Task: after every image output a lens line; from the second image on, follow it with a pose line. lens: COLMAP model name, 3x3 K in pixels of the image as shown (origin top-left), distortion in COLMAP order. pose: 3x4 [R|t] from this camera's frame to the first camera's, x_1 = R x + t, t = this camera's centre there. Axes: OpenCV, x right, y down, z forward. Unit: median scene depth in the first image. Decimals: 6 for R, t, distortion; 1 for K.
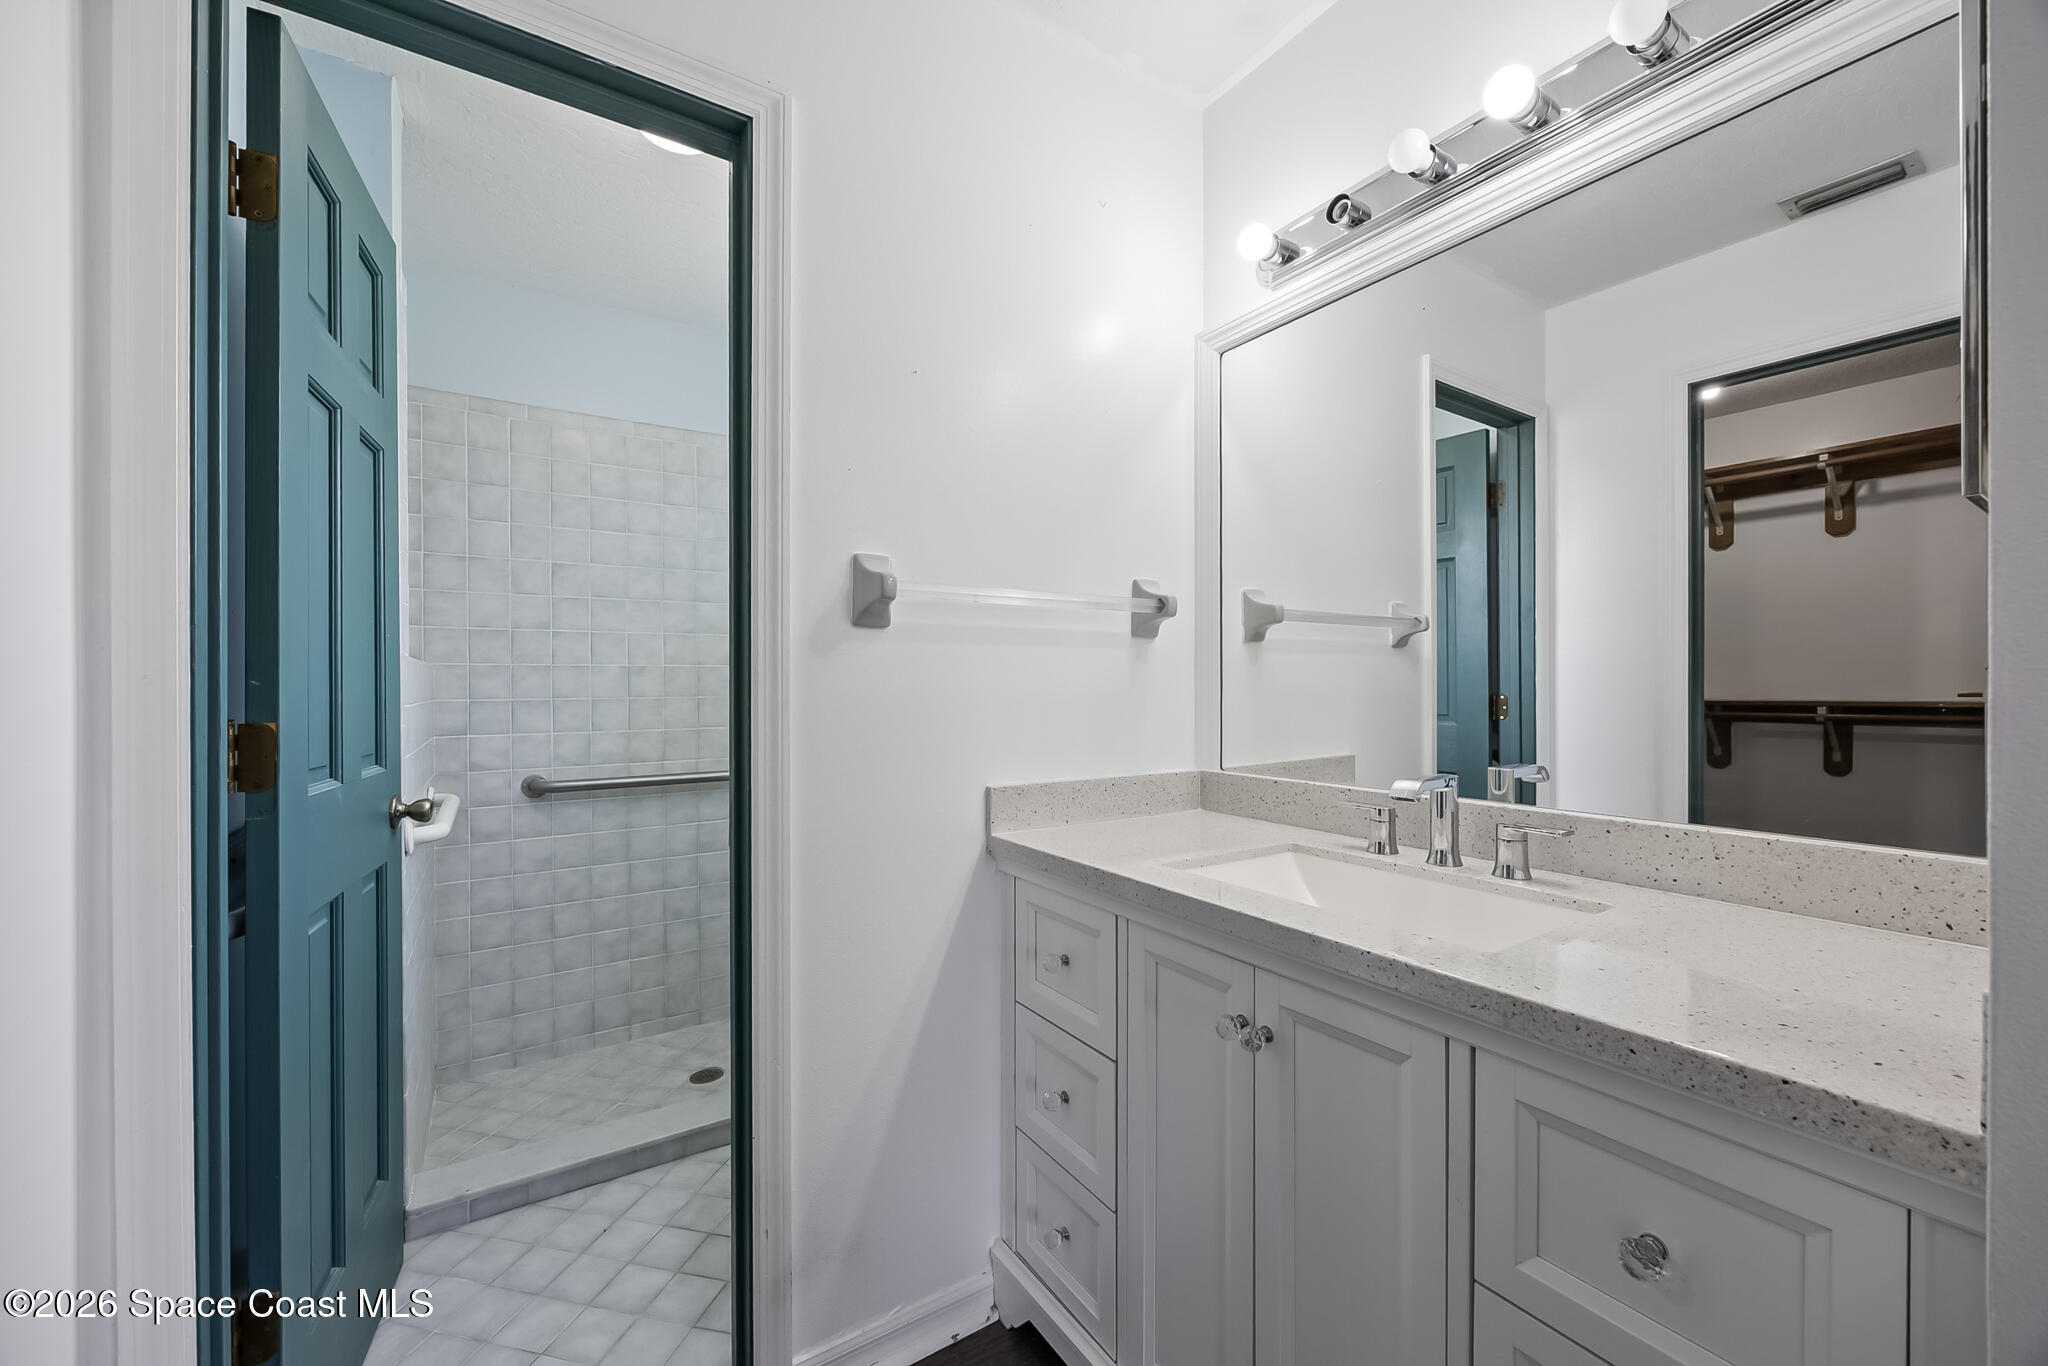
lens RADIAL K [[789.9, 0, 1019.4], [0, 789.9, 691.1], [0, 0, 1]] dist [-0.000692, -0.000016]
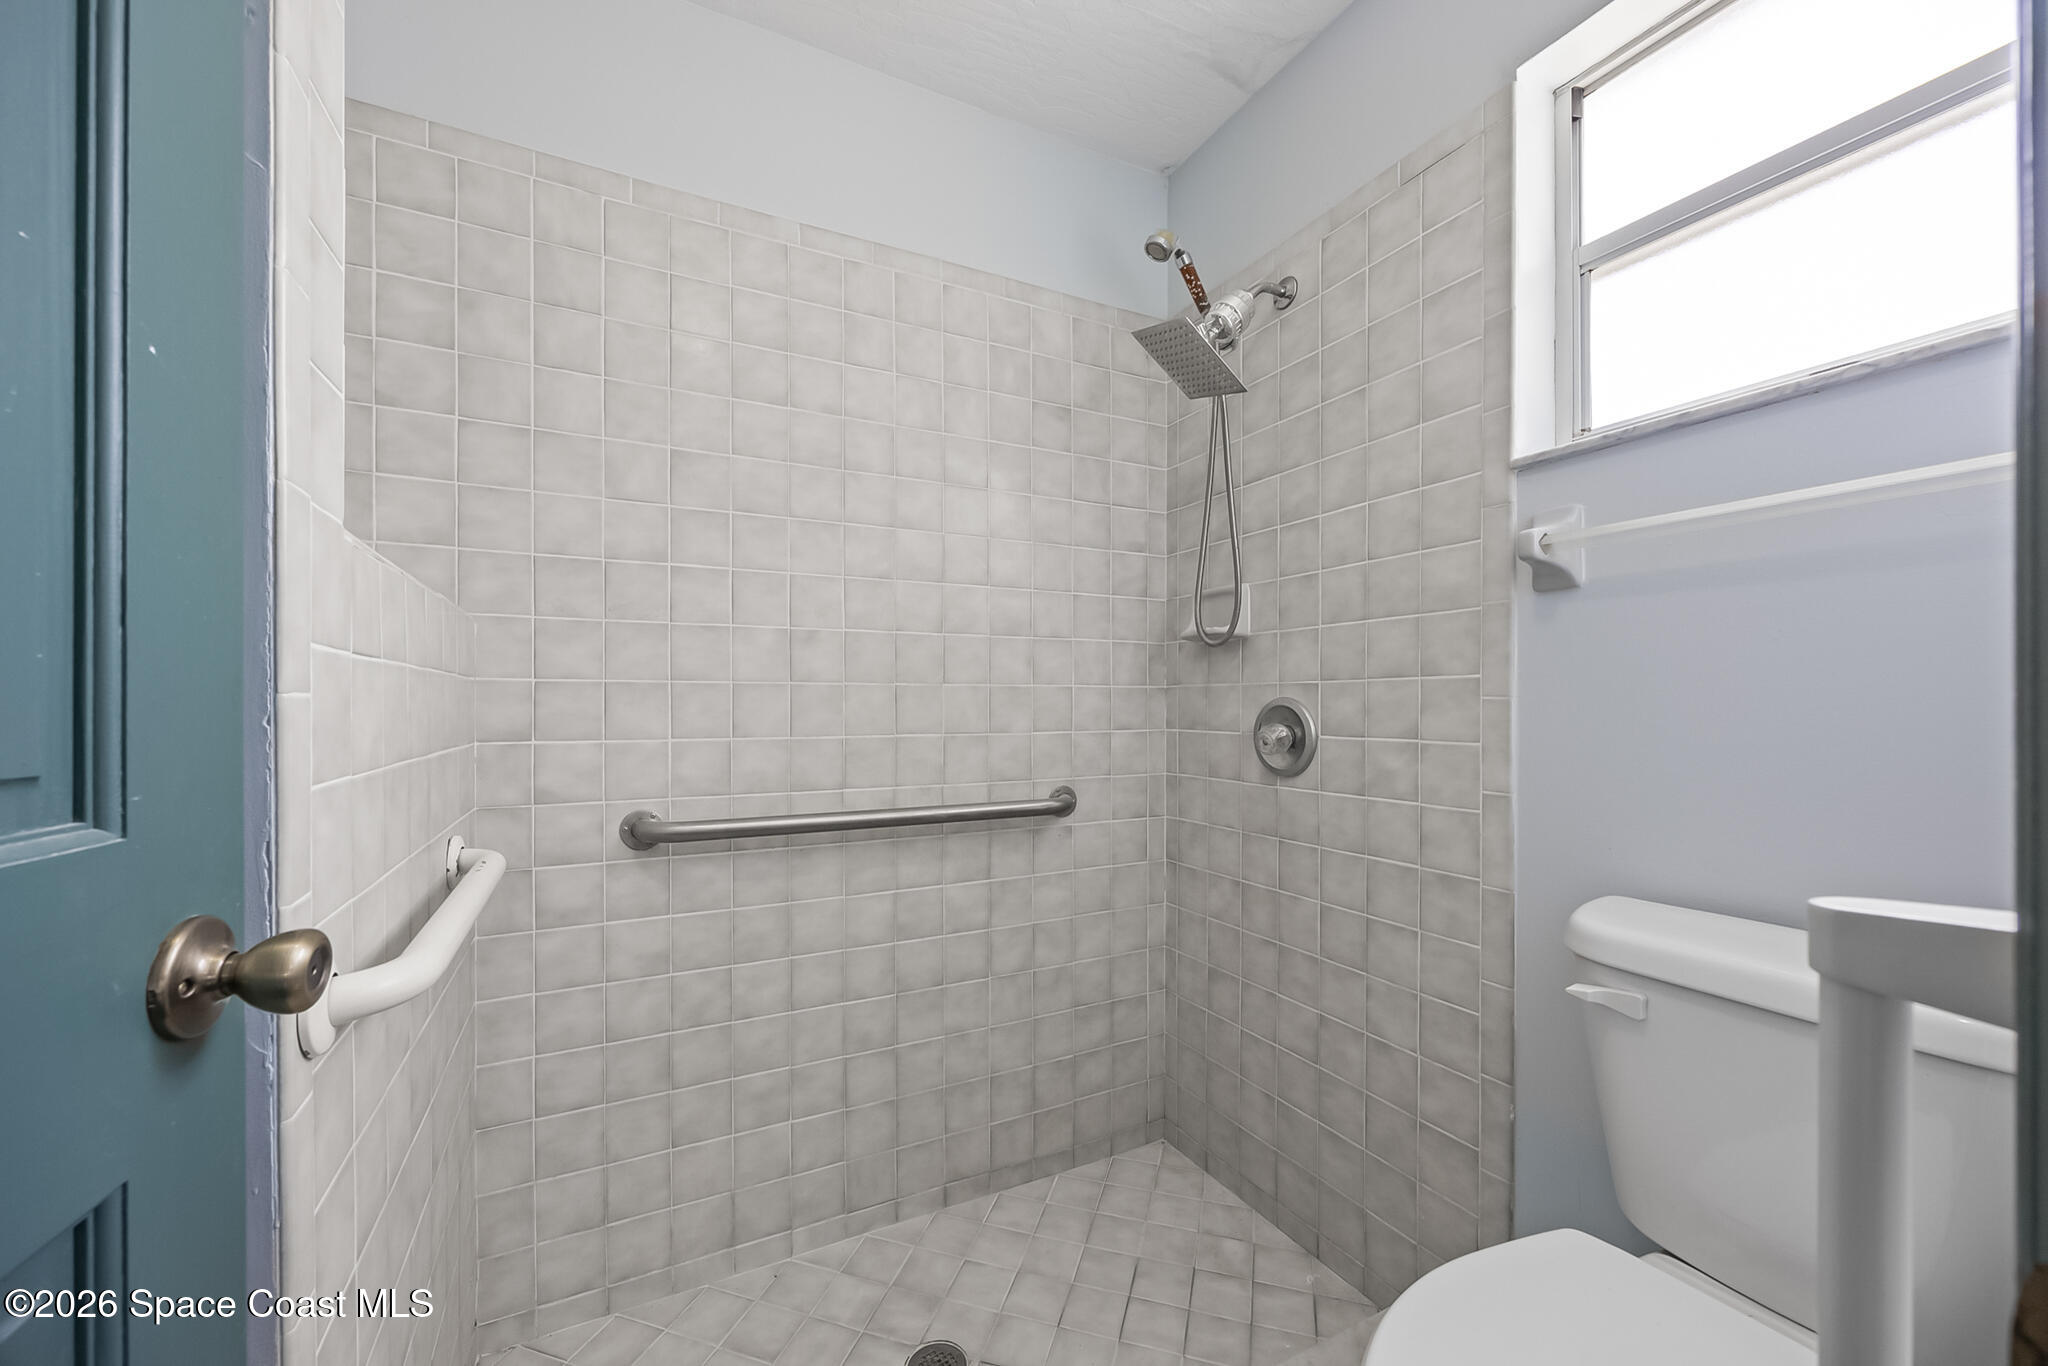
lens RADIAL K [[800.9, 0, 1025.3], [0, 800.9, 716.0], [0, 0, 1]] dist [-0.002745, -0.000154]
pose [[0.995369, 0.004459, -0.096021, -0.269837], [-0.004361, 0.999990, 0.001232, 0.033644], [0.096025, -0.000807, 0.995379, 0.430459]]
